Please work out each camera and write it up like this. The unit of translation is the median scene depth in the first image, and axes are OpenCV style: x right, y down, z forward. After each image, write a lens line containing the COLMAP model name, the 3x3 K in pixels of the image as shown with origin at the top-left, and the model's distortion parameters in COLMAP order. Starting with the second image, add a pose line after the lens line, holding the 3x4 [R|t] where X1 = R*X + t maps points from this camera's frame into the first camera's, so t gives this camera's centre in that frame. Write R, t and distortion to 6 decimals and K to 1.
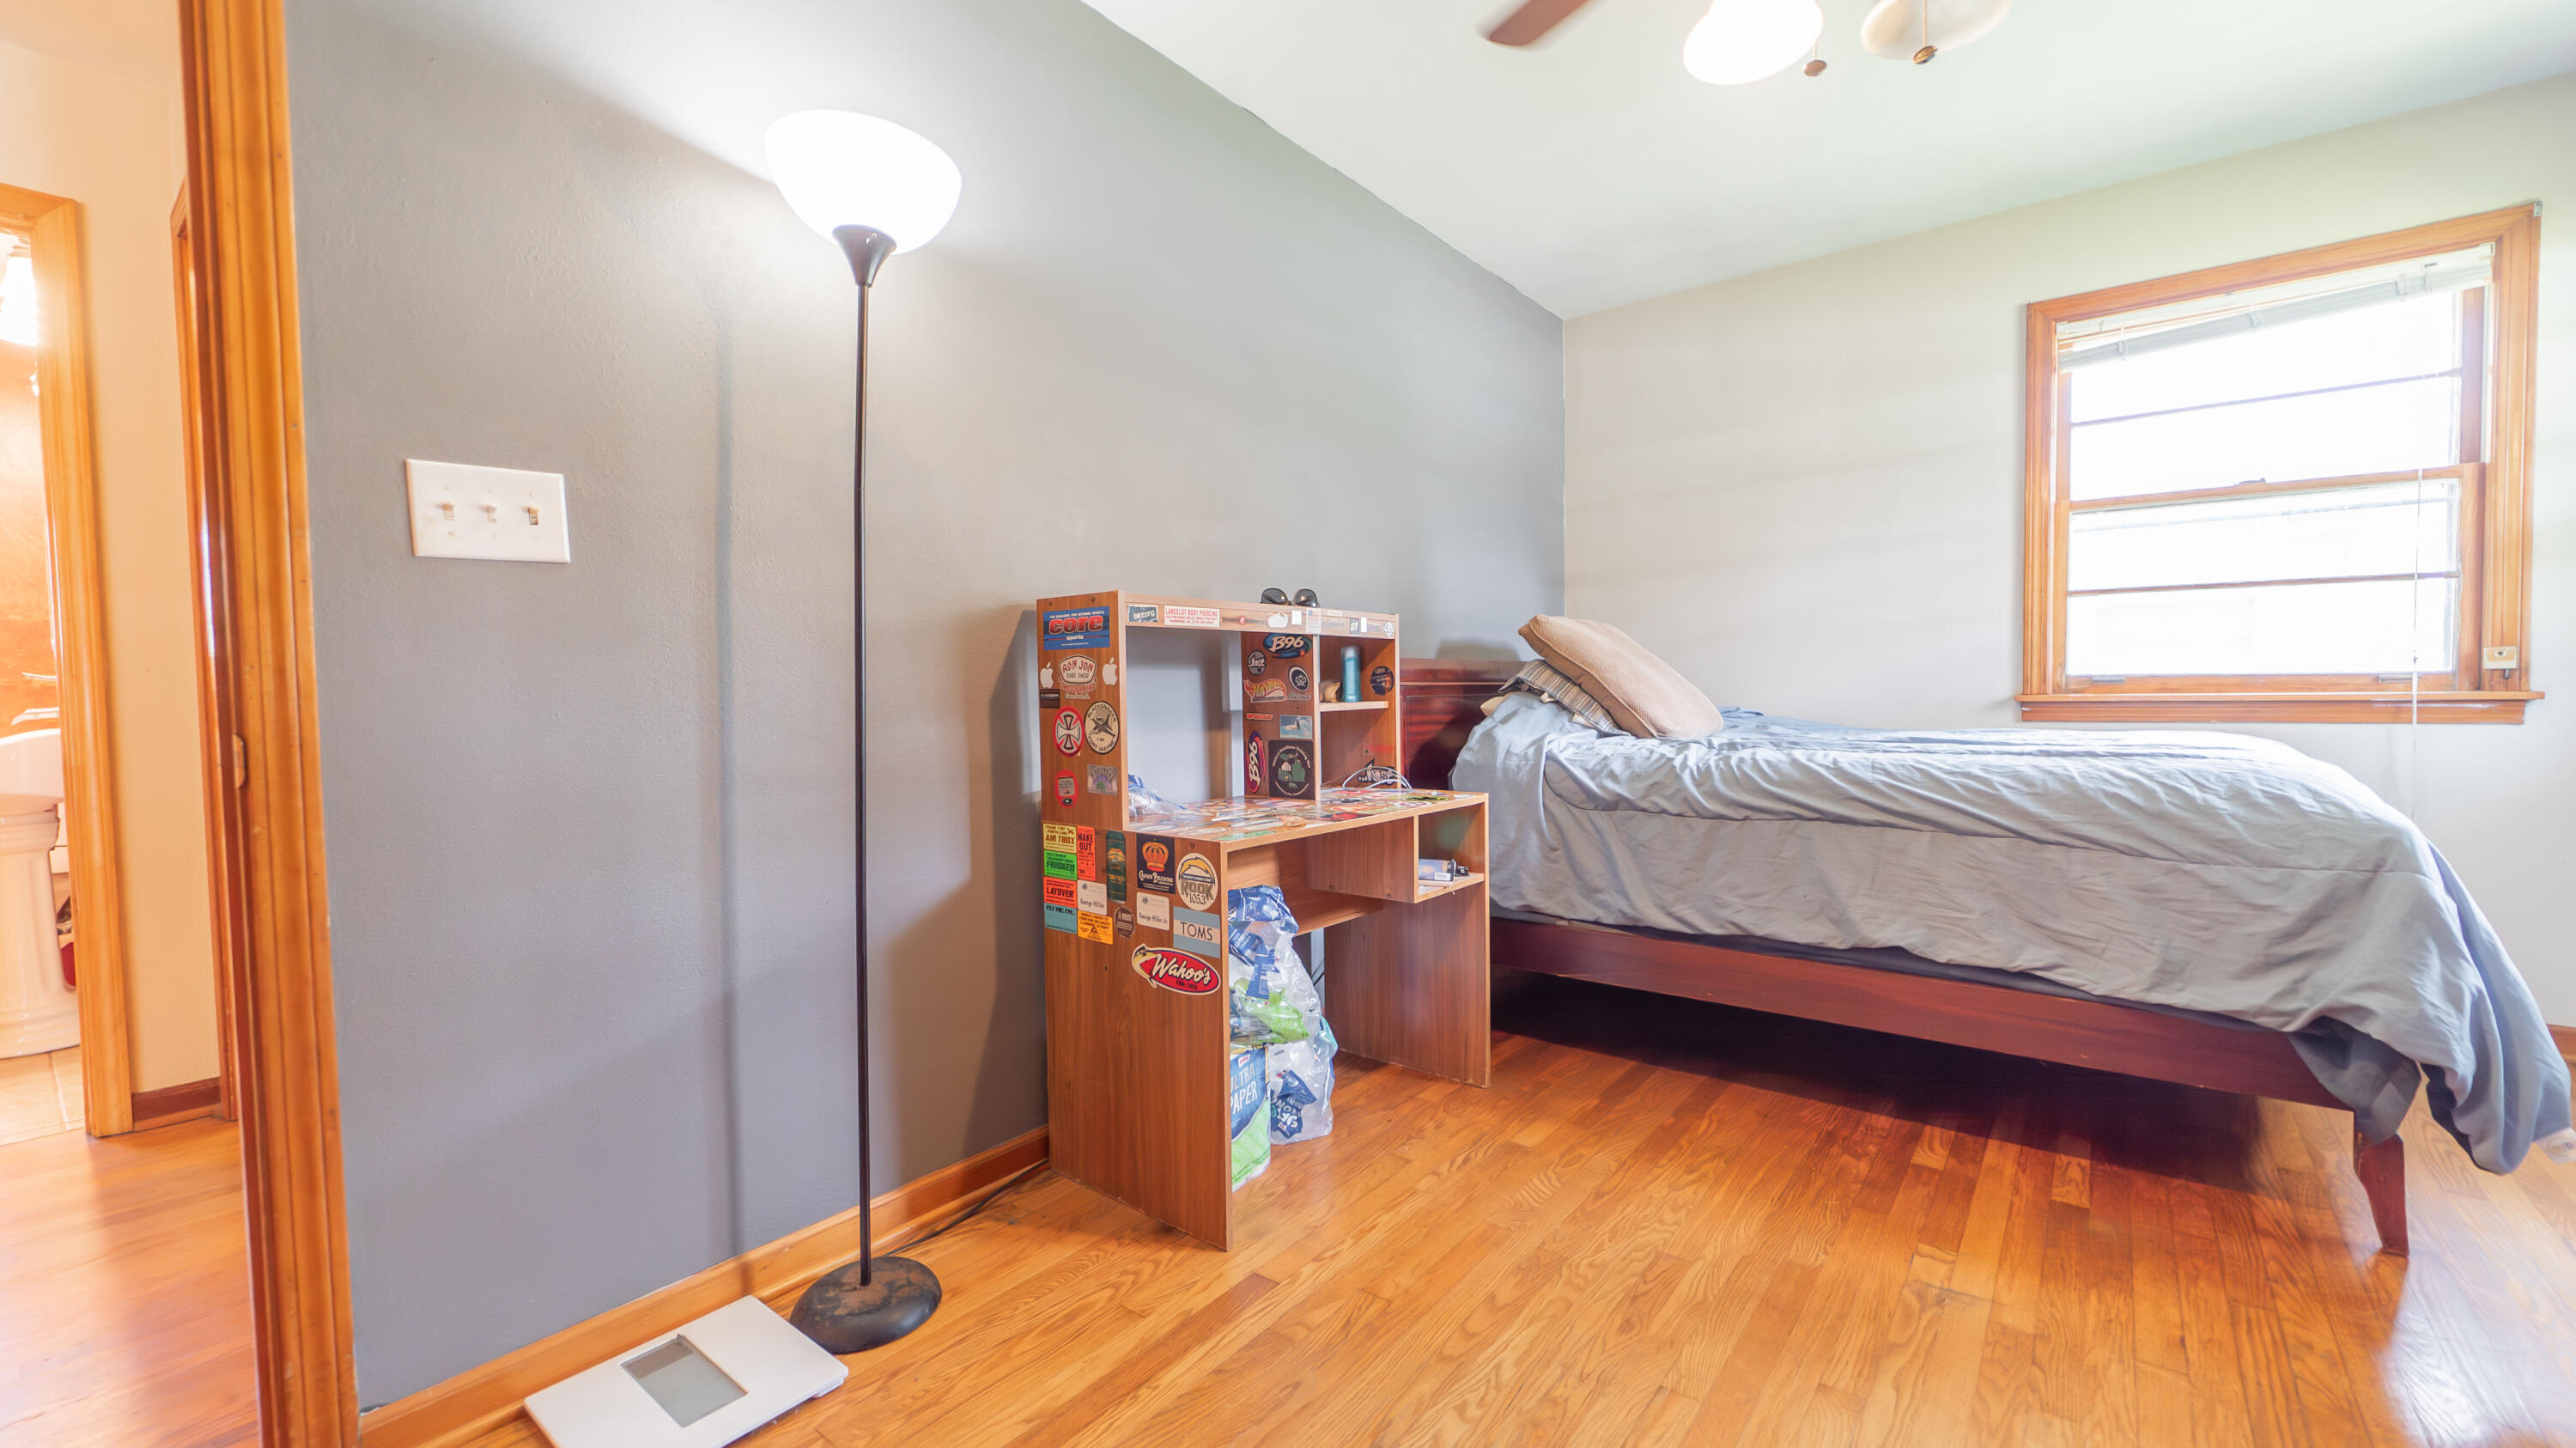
lens RADIAL K [[1027.6, 0, 1294.5], [0, 1027.6, 728.3], [0, 0, 1]] dist [0.004427, -0.003725]
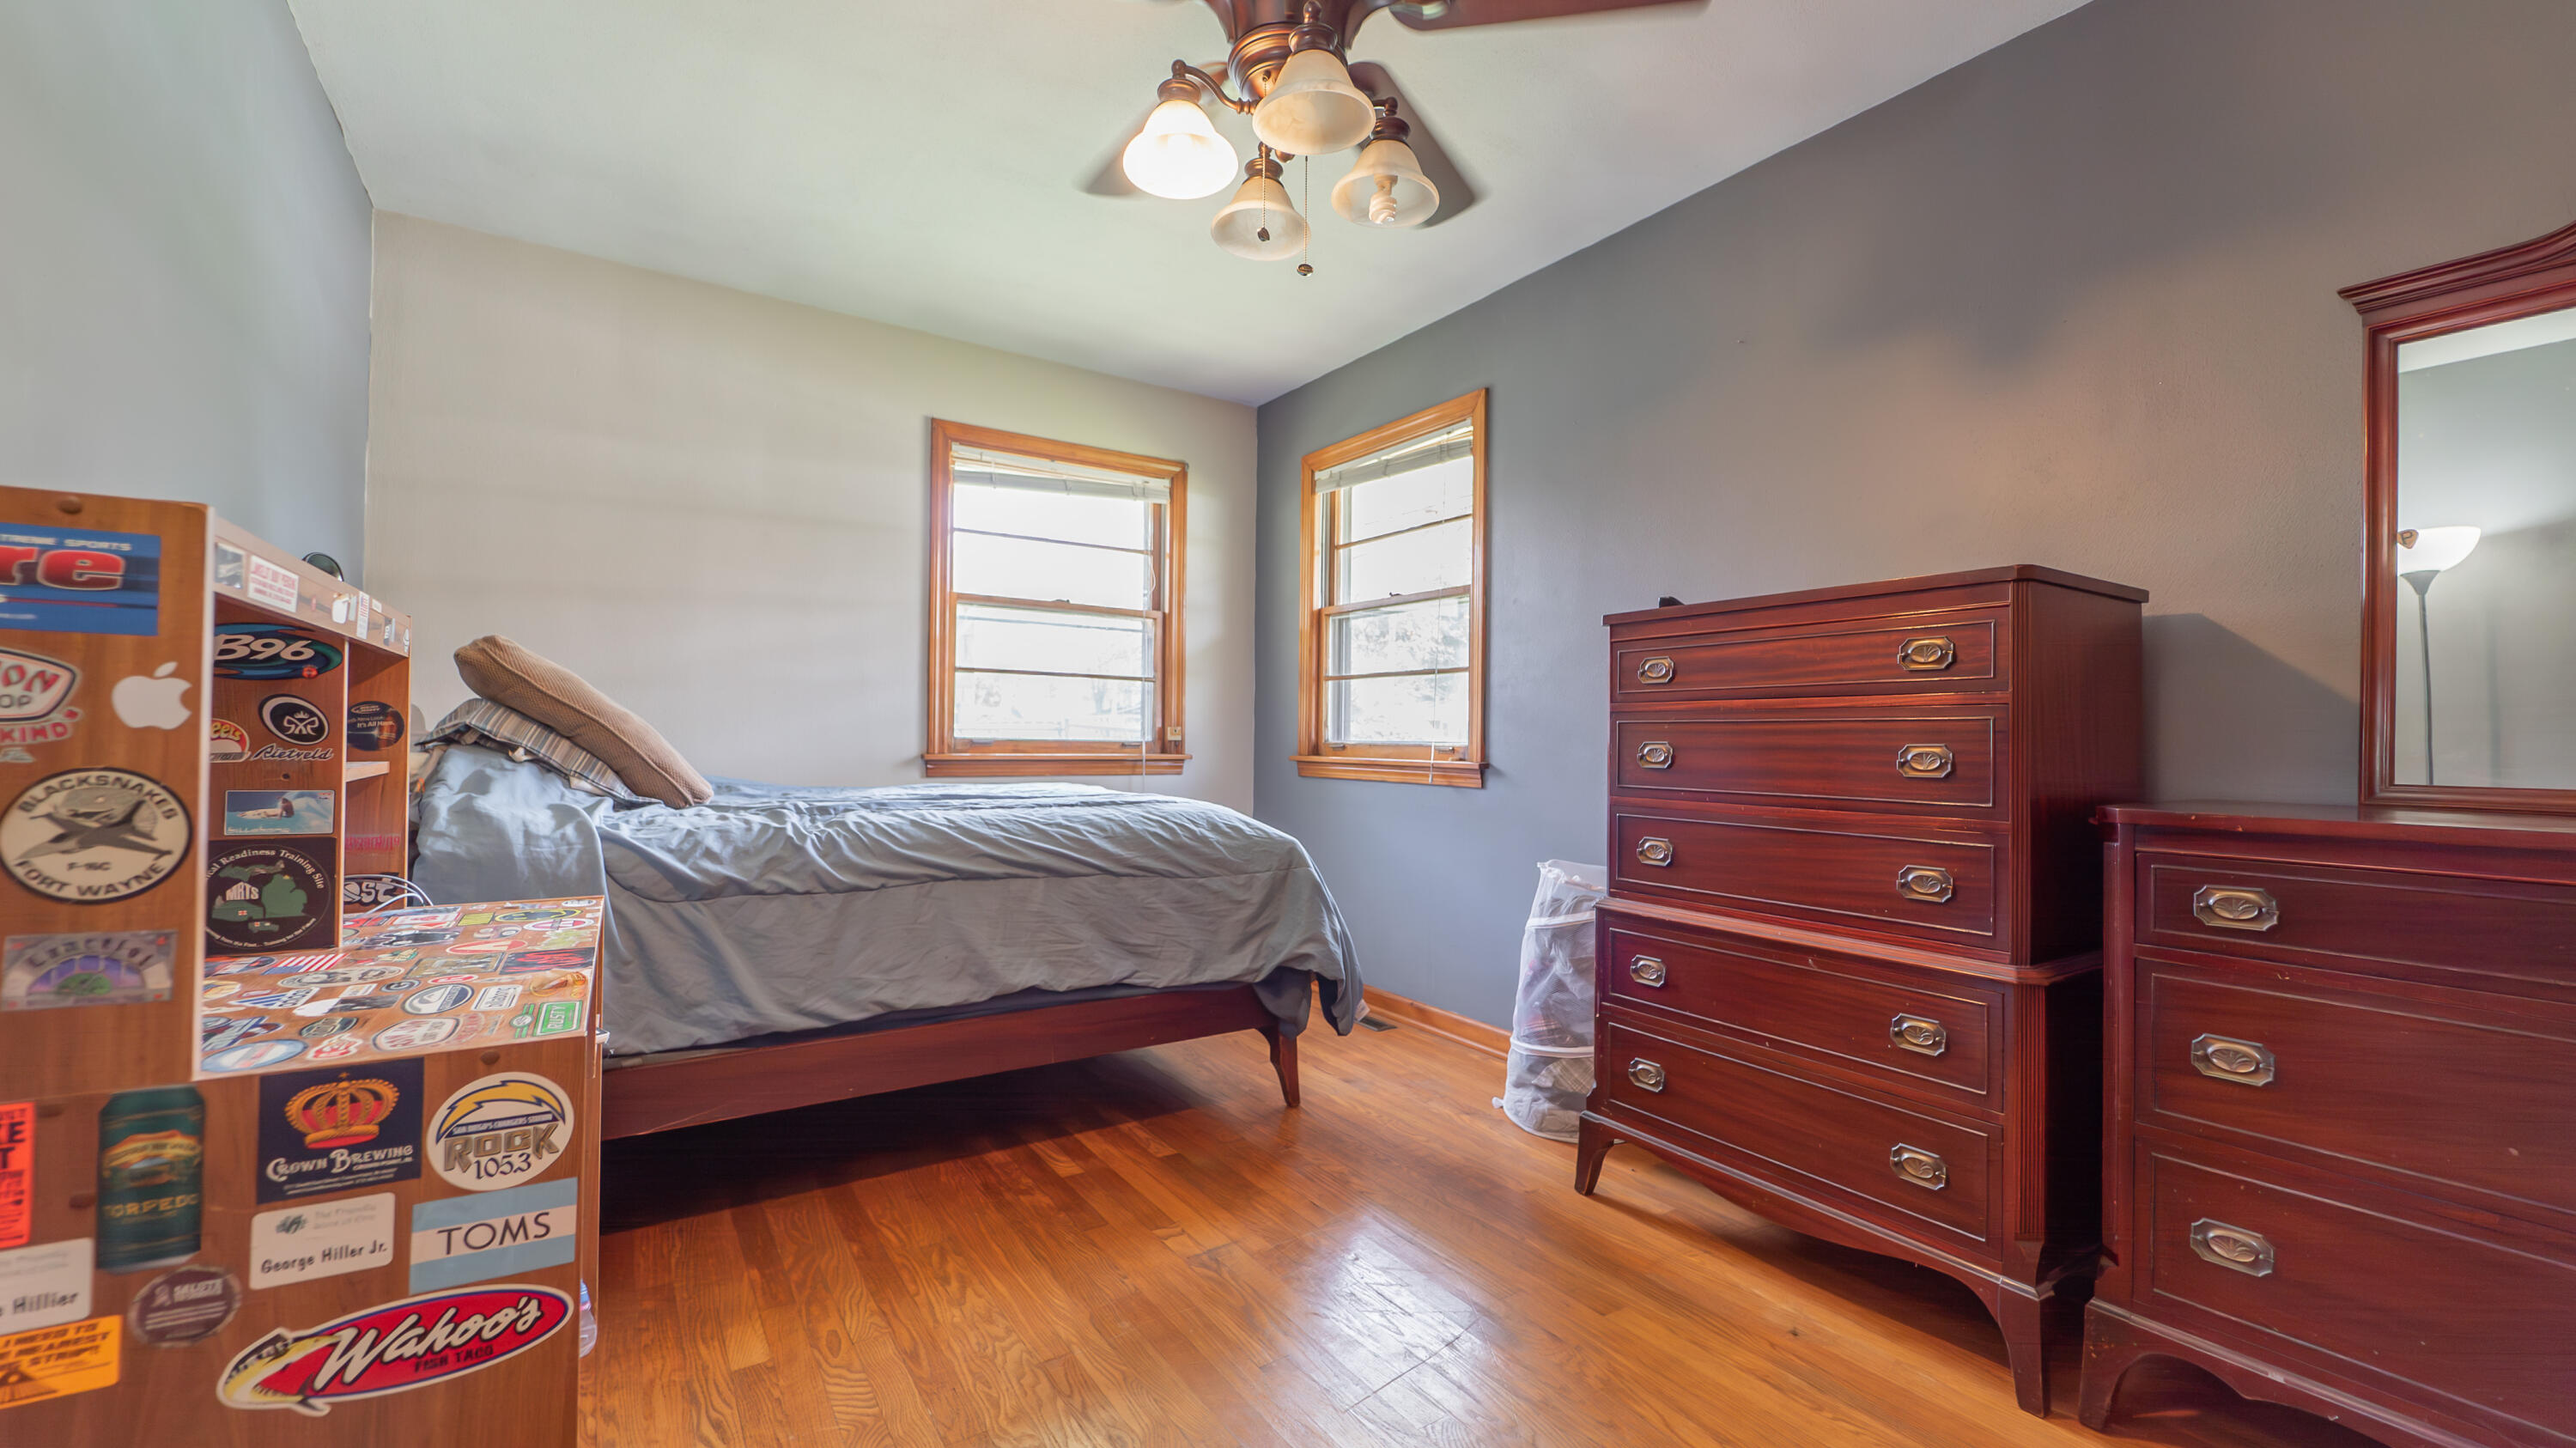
lens RADIAL K [[1027.6, 0, 1294.5], [0, 1027.6, 728.3], [0, 0, 1]] dist [0.004427, -0.003725]
pose [[0.299105, 0.029478, 0.953765, -0.362630], [0.018688, 0.999150, -0.036742, -0.015856], [-0.954037, 0.028814, 0.298300, 0.377248]]
